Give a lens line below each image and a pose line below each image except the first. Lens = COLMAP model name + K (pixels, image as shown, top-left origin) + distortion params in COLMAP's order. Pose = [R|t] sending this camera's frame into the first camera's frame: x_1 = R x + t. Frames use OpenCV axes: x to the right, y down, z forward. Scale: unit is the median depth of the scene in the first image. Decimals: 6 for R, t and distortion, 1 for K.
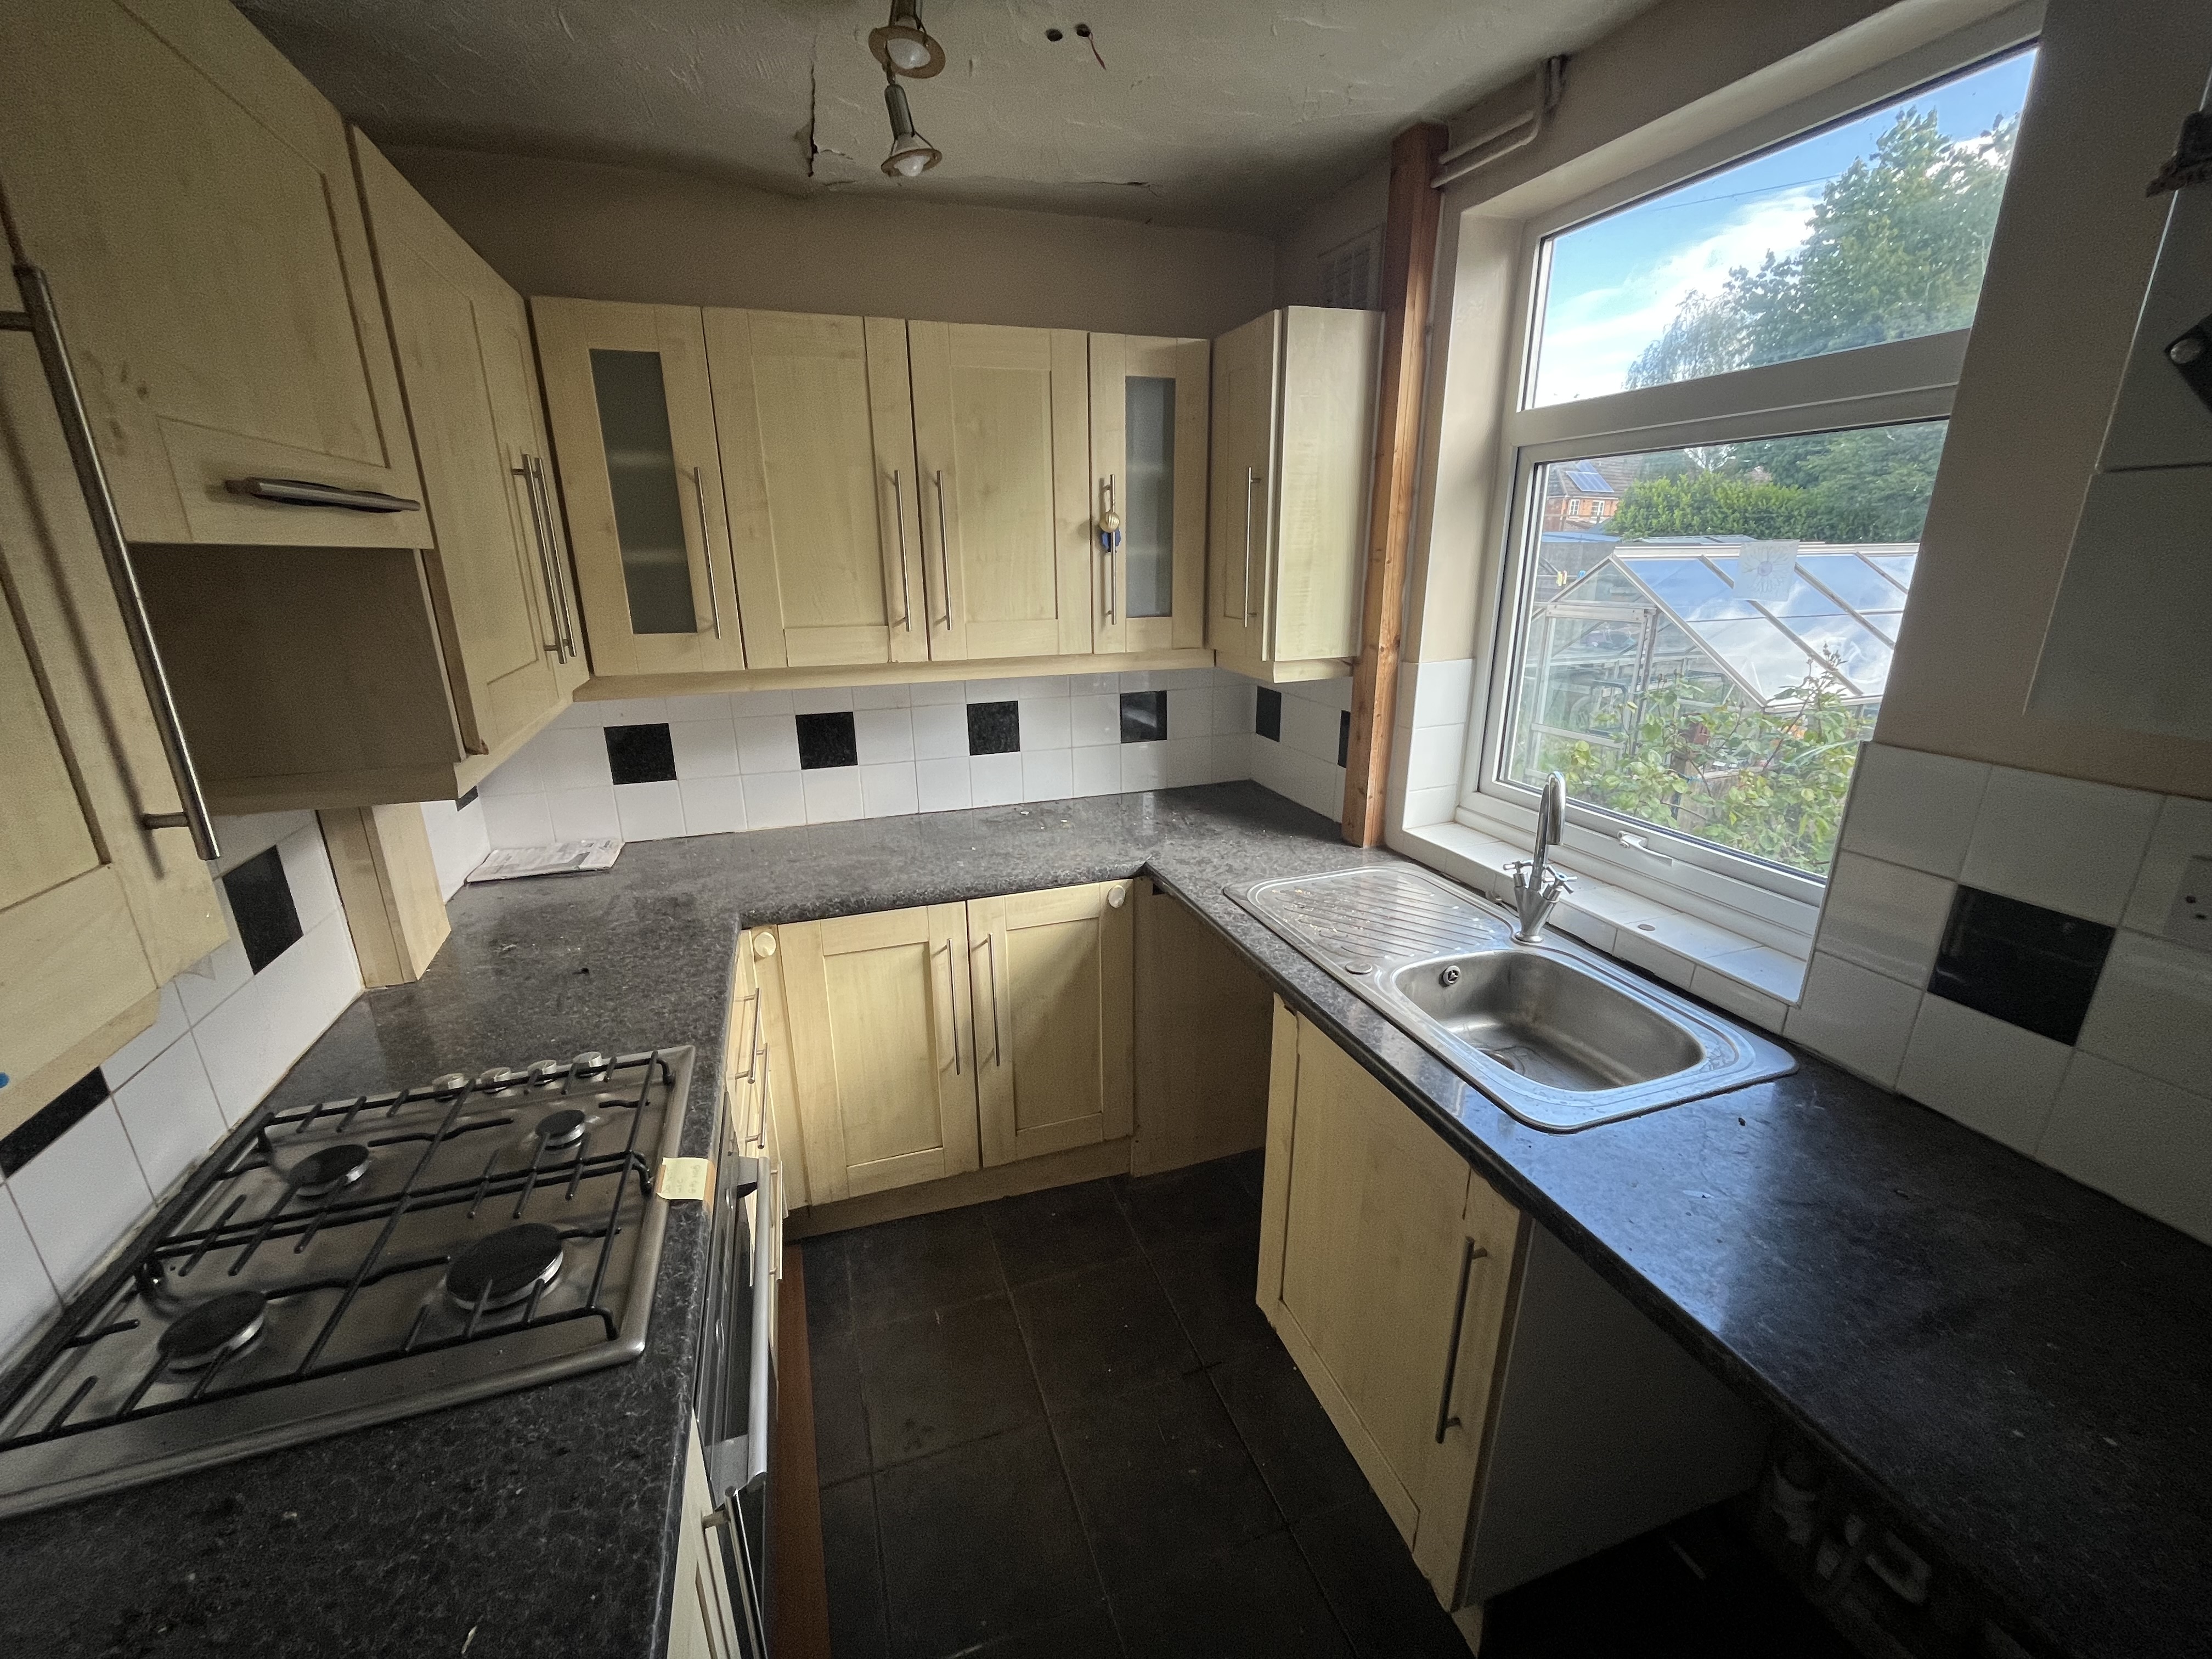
lens RADIAL K [[899.5, 0, 1096.8], [0, 899.5, 830.9], [0, 0, 1]] dist [-0.002345, 0.000319]
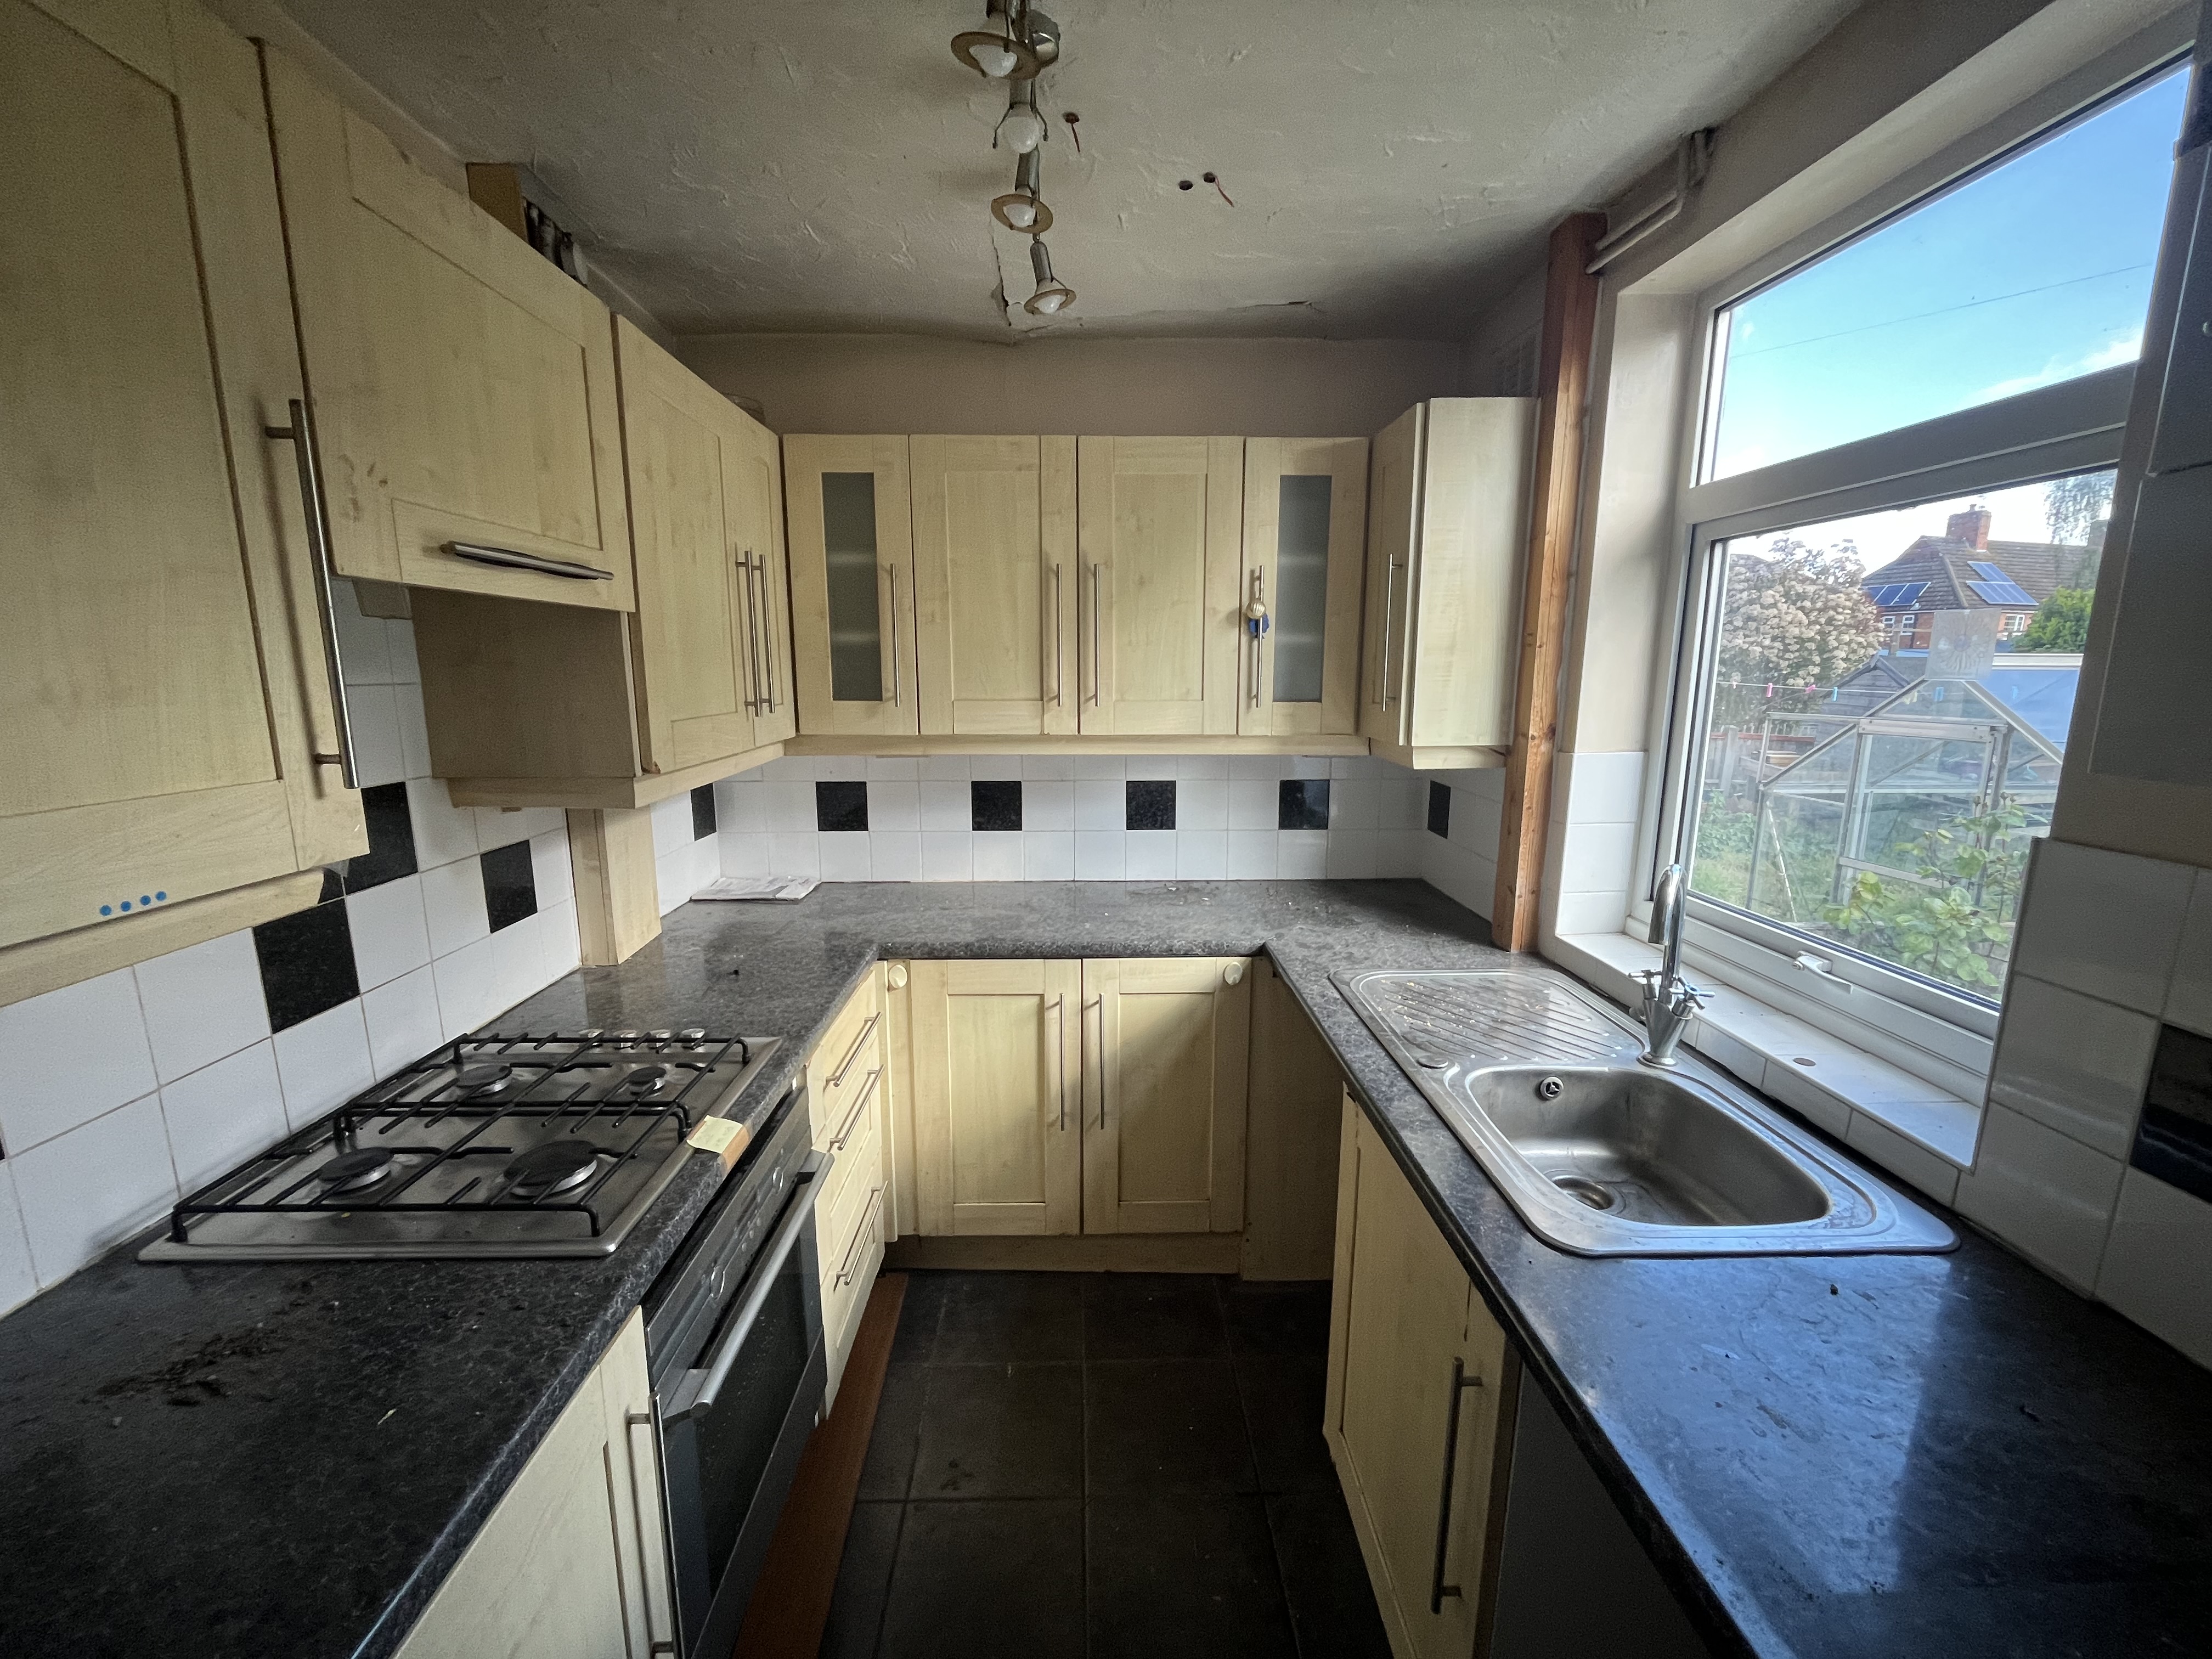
lens RADIAL K [[899.5, 0, 1101.3], [0, 899.5, 832.3], [0, 0, 1]] dist [-0.002345, 0.000319]
pose [[0.953734, 0.065967, -0.293324, 0.195798], [-0.100517, 0.989453, -0.104304, 0.043928], [0.283350, 0.128963, 0.950306, -0.004062]]
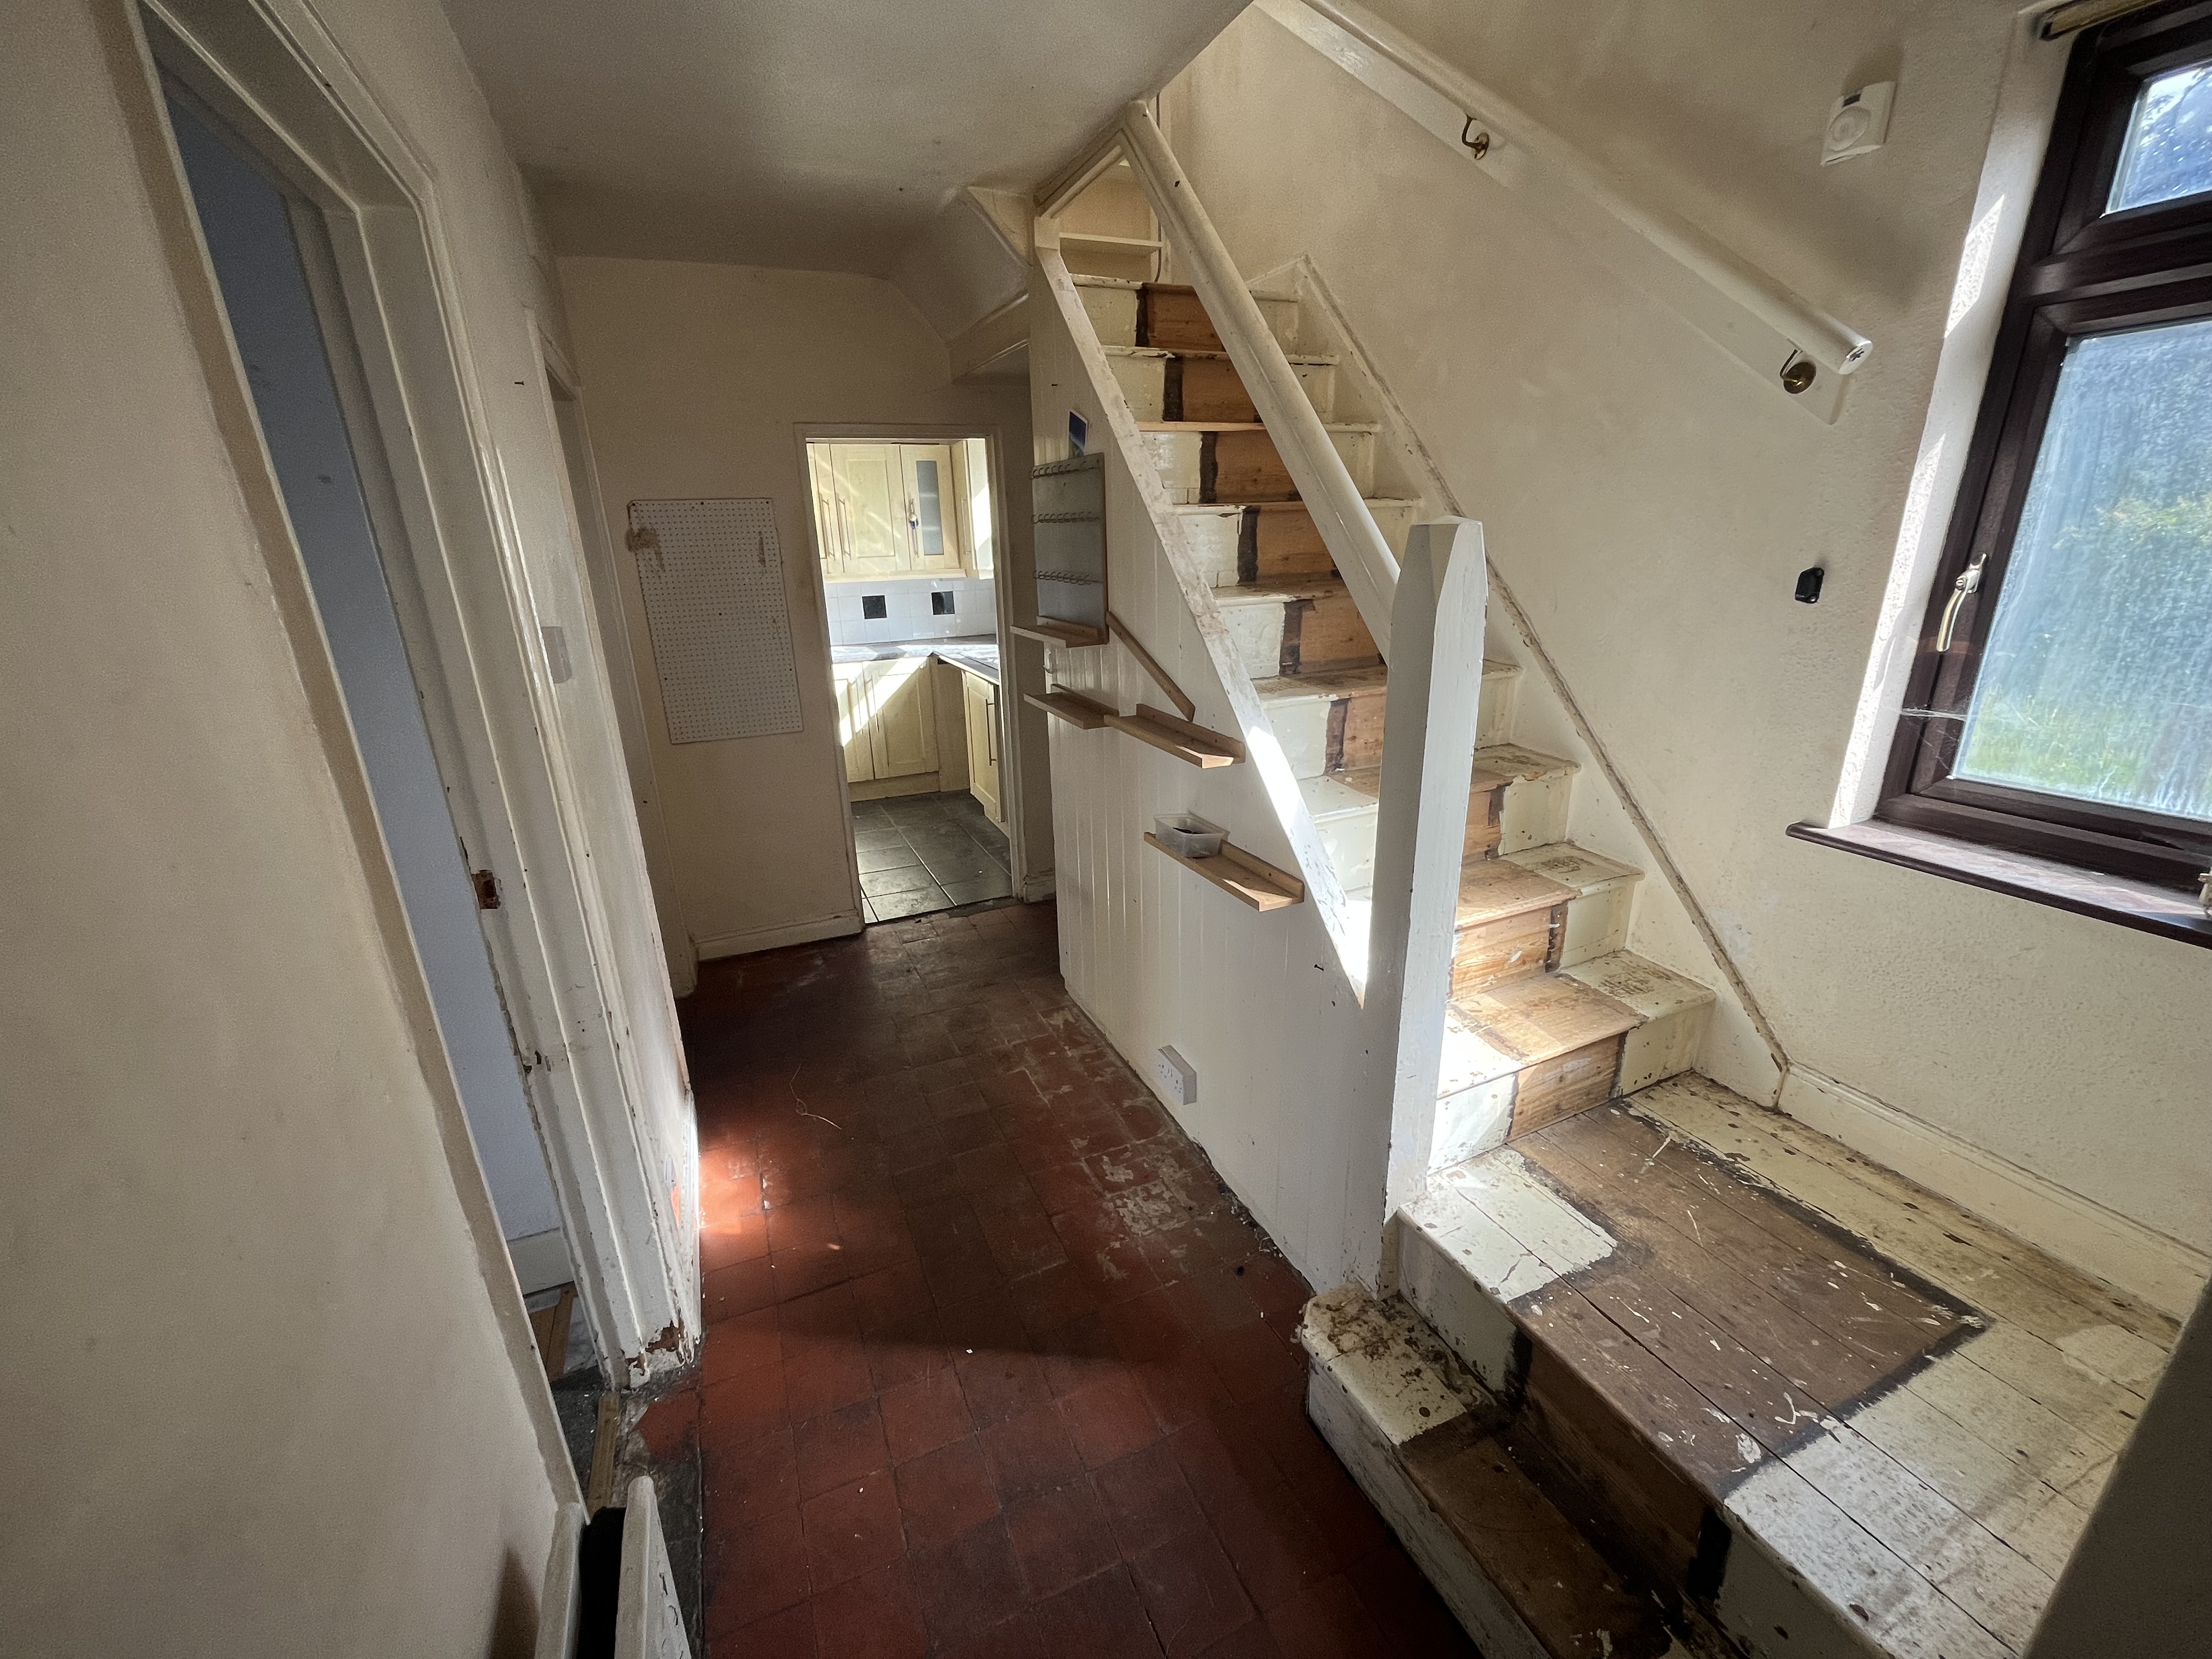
lens RADIAL K [[899.5, 0, 1103.0], [0, 899.5, 832.7], [0, 0, 1]] dist [-0.002345, 0.000319]
pose [[0.996185, -0.042892, 0.076002, 0.378445], [0.040650, 0.998698, 0.030810, 0.587494], [-0.077225, -0.027603, 0.996632, -1.907282]]
